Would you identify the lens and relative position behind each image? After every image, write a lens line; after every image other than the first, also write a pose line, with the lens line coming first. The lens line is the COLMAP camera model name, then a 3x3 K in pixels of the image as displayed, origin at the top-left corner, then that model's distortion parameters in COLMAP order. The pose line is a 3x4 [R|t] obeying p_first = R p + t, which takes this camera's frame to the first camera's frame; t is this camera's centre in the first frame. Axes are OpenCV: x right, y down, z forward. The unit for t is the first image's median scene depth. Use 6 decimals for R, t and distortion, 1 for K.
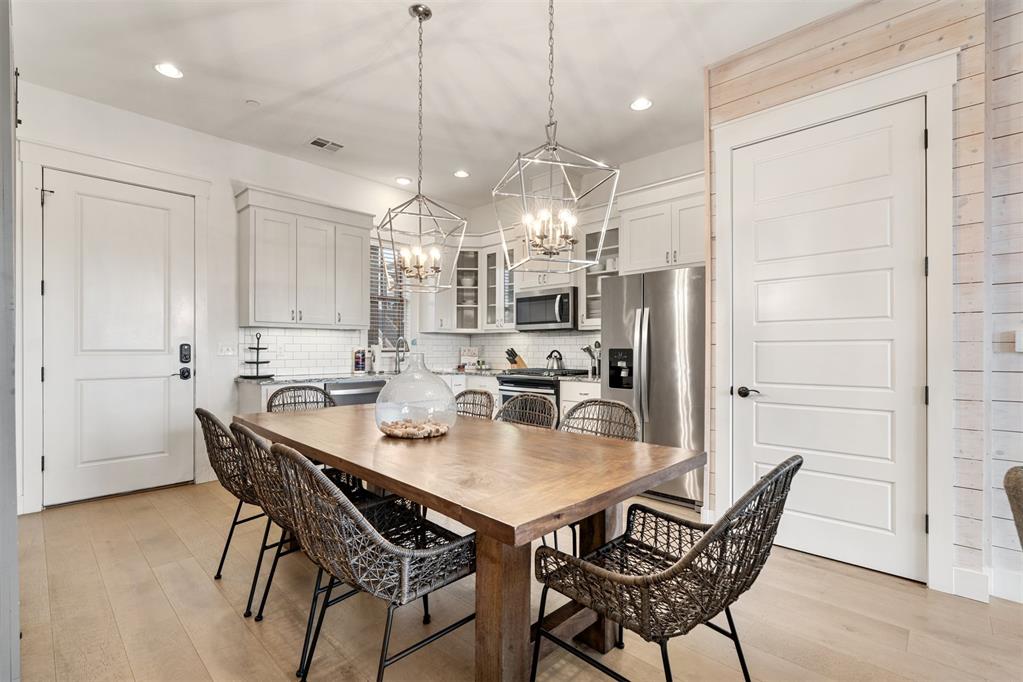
lens RADIAL K [[464.0, 0, 514.2], [0, 464.0, 350.8], [0, 0, 1]] dist [-0.002338, 0.001218]
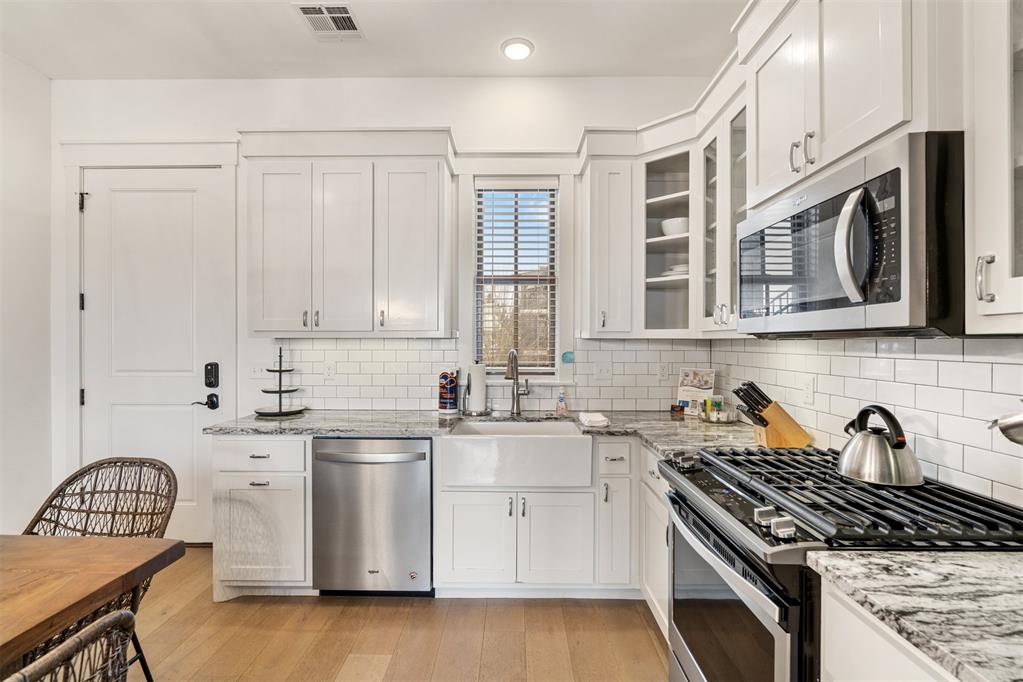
lens RADIAL K [[464.0, 0, 510.9], [0, 464.0, 344.0], [0, 0, 1]] dist [-0.002338, 0.001218]
pose [[0.683588, 0.001733, -0.729866, 0.152722], [-0.004017, 0.999991, -0.001388, -0.039878], [0.729857, 0.003881, 0.683589, 0.716038]]
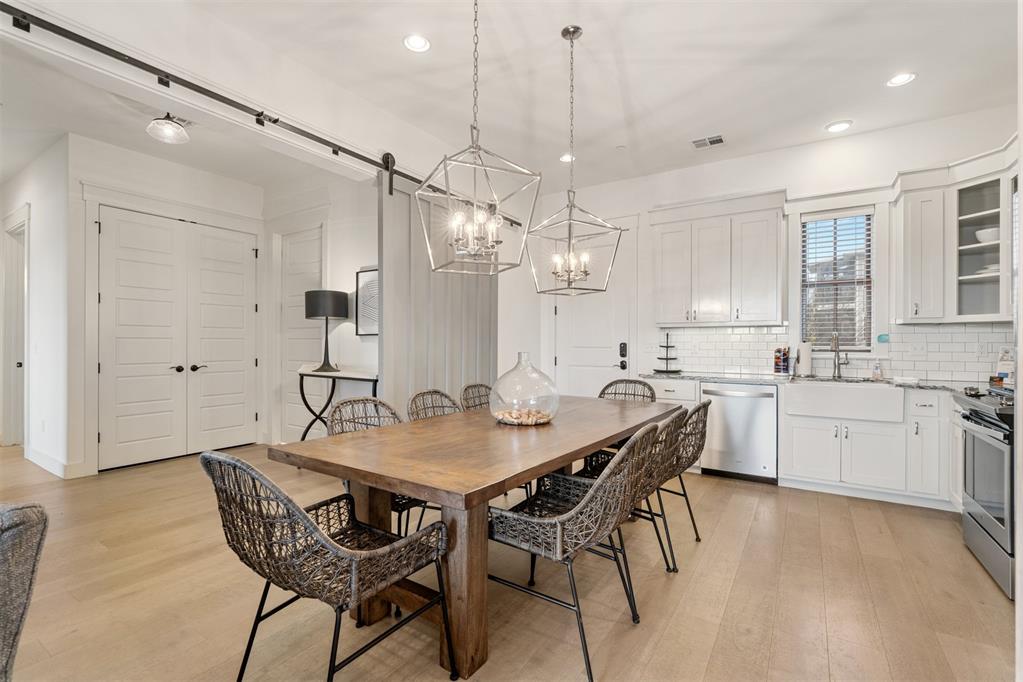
lens RADIAL K [[464.0, 0, 510.2], [0, 464.0, 342.7], [0, 0, 1]] dist [-0.002338, 0.001218]
pose [[0.192614, -0.003191, -0.981269, 0.449998], [-0.007356, 0.999962, -0.004696, -0.005548], [0.981247, 0.008122, 0.192584, 0.366086]]
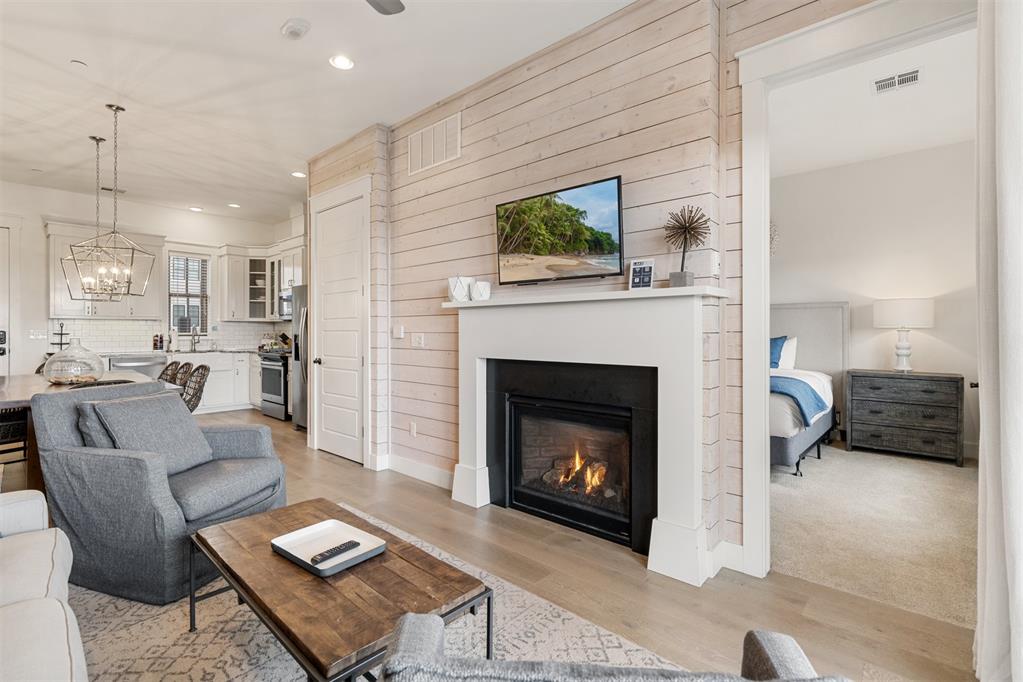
lens RADIAL K [[464.0, 0, 508.8], [0, 464.0, 331.3], [0, 0, 1]] dist [-0.002338, 0.001218]
pose [[0.999367, 0.000415, 0.035570, 0.695434], [-0.000307, 0.999995, -0.003054, -0.008108], [-0.035571, 0.003041, 0.999363, -0.421653]]
